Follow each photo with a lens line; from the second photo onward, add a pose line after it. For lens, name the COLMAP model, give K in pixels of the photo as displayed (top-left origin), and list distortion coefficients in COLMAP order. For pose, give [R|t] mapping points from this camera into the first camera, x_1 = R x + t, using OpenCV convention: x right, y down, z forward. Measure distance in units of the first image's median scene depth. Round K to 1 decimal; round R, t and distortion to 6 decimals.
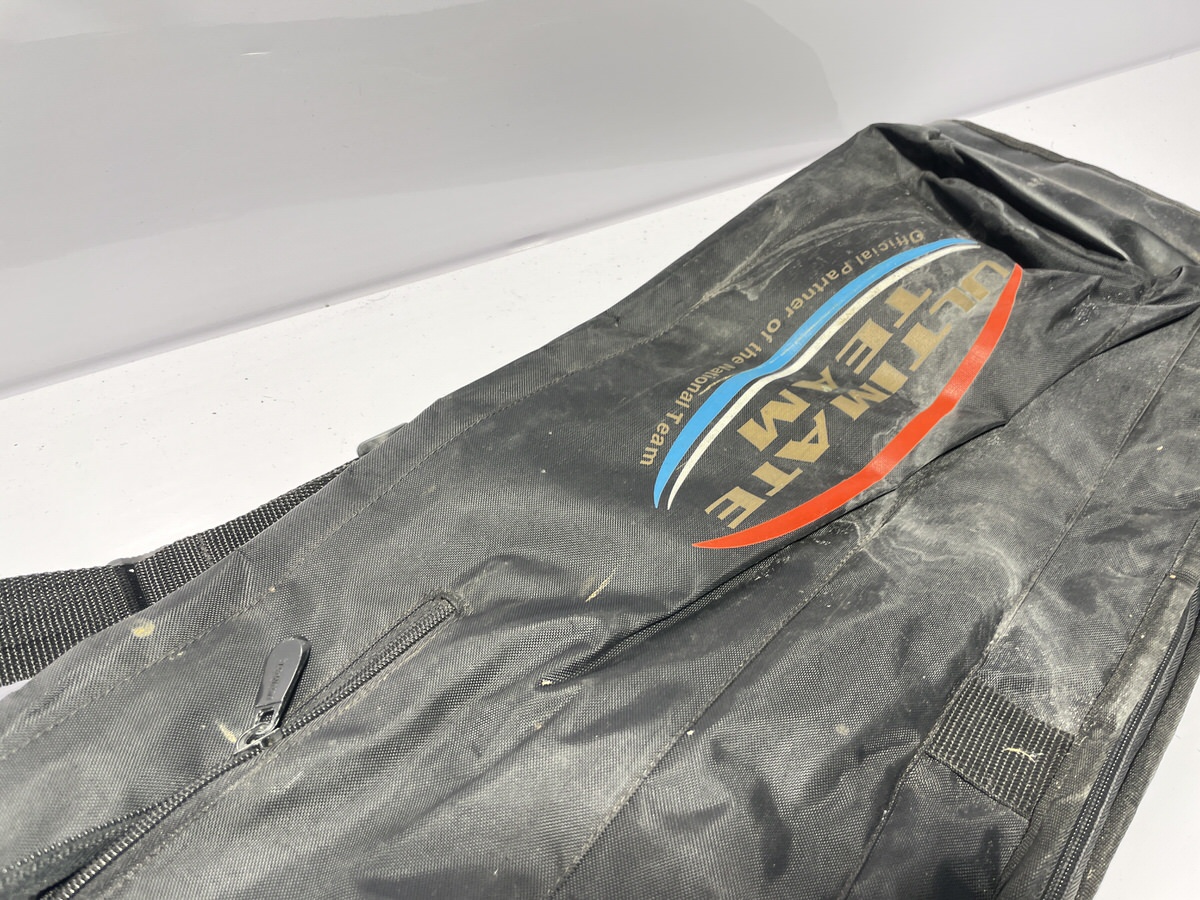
lens RADIAL K [[911.2, 0, 600.0], [0, 911.2, 450.0], [0, 0, 1]] dist [0.064713, -0.090137]
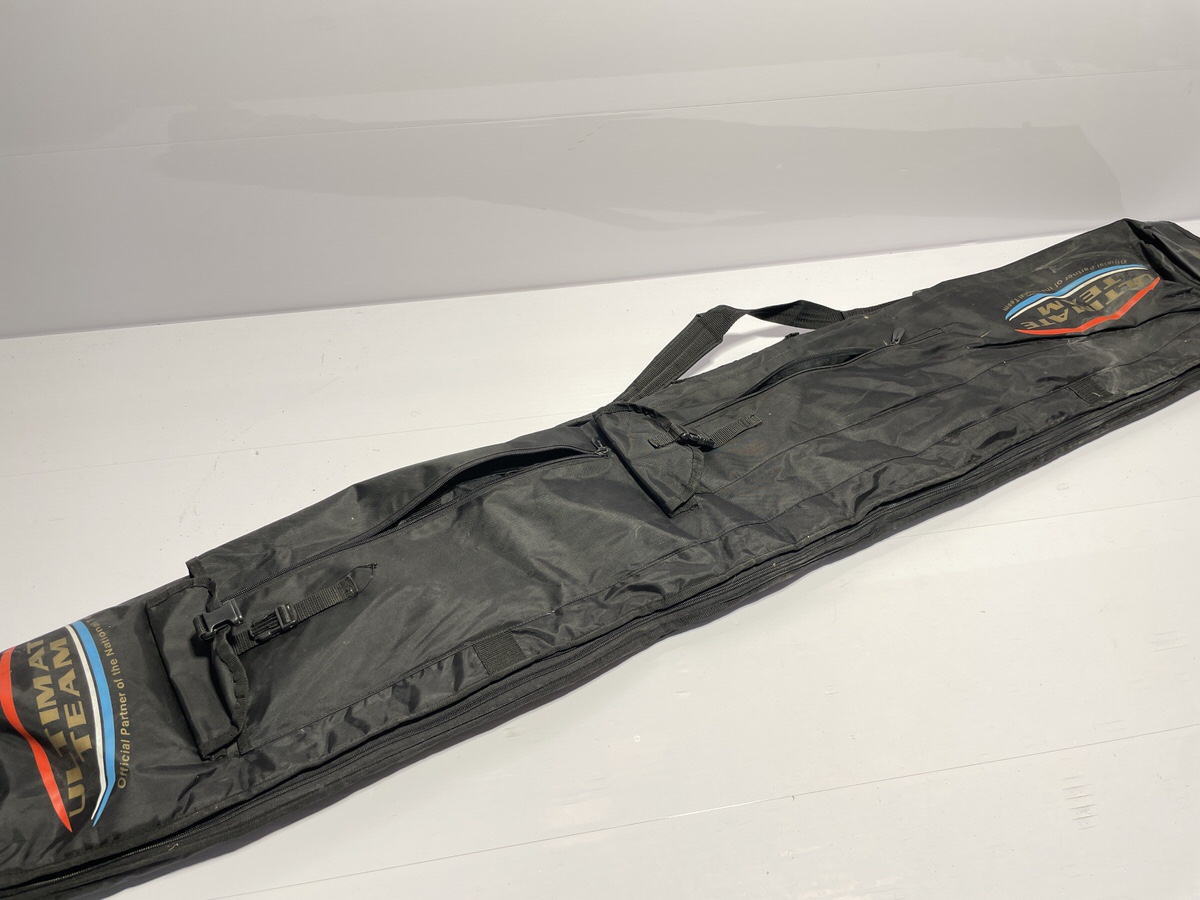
lens RADIAL K [[911.2, 0, 600.0], [0, 911.2, 450.0], [0, 0, 1]] dist [0.064713, -0.090137]
pose [[0.926070, 0.227618, -0.300972, -0.161557], [-0.229697, 0.972831, 0.028967, 0.638708], [0.299389, 0.042307, 0.953193, -2.225055]]
